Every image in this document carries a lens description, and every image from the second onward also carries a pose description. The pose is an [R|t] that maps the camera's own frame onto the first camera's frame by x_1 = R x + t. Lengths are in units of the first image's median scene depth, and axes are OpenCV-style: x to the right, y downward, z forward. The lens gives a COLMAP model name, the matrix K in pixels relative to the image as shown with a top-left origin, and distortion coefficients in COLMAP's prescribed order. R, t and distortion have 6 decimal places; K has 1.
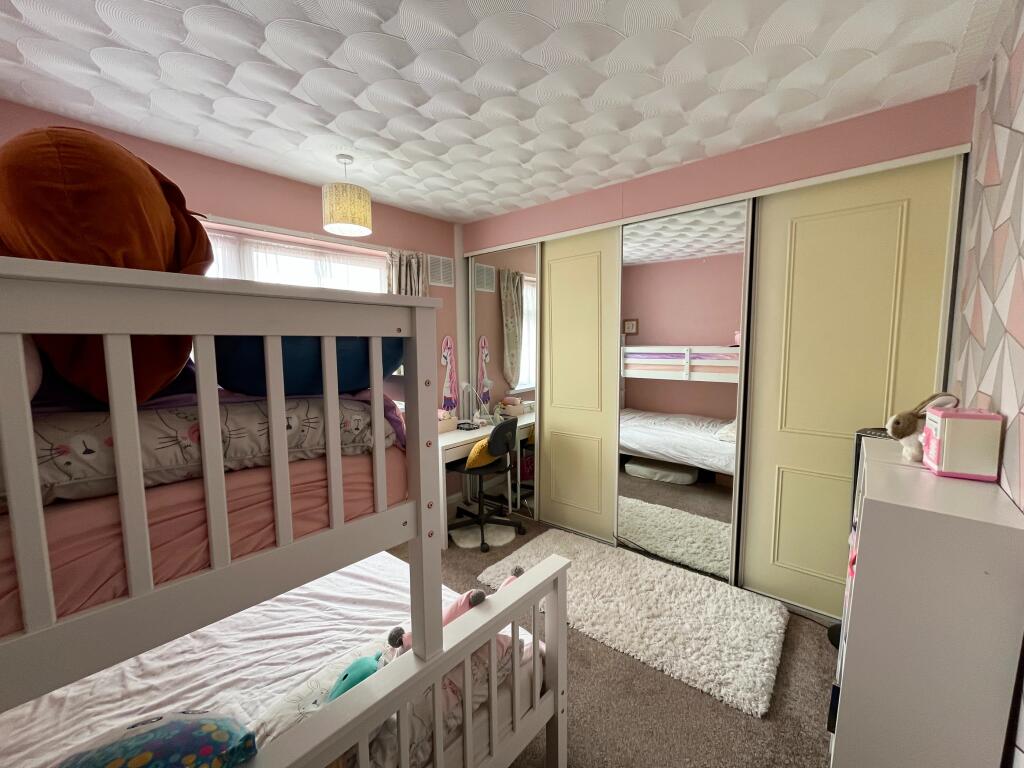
lens RADIAL K [[414.4, 0, 512.0], [0, 414.4, 384.0], [0, 0, 1]] dist [-0.009374, -0.000064]
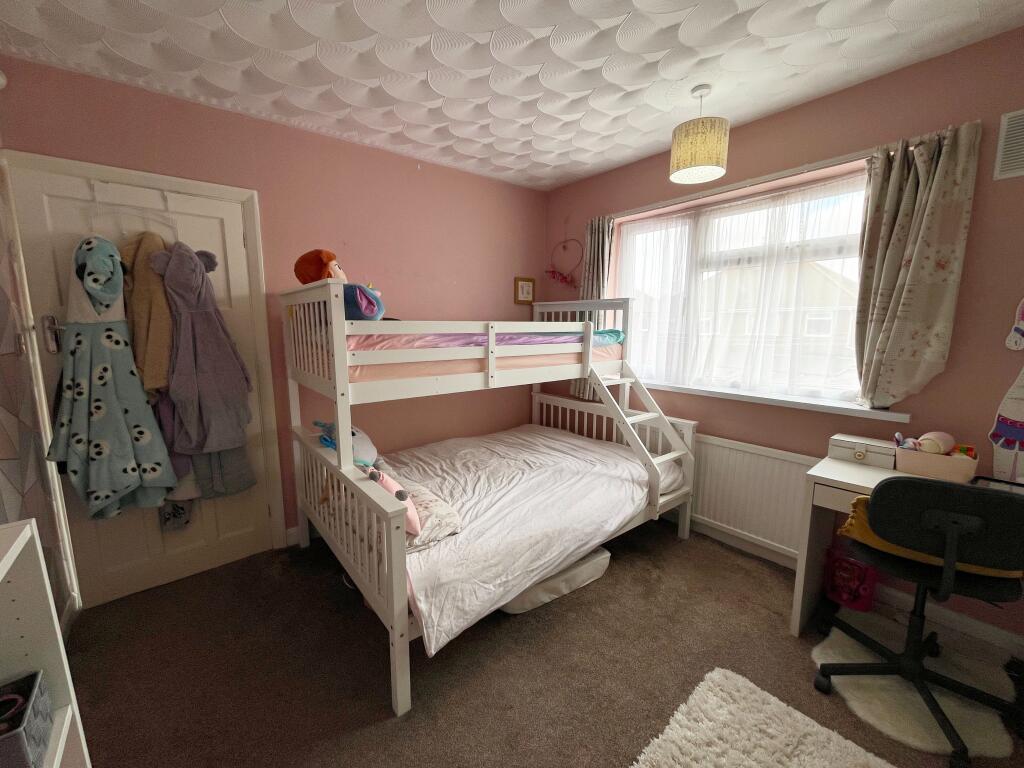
lens RADIAL K [[414.4, 0, 512.0], [0, 414.4, 384.0], [0, 0, 1]] dist [-0.009374, -0.000064]
pose [[-0.178800, 0.149963, -0.972390, 0.599659], [-0.094450, 0.981135, 0.168679, -0.049260], [0.979341, 0.122003, -0.161263, 0.829756]]
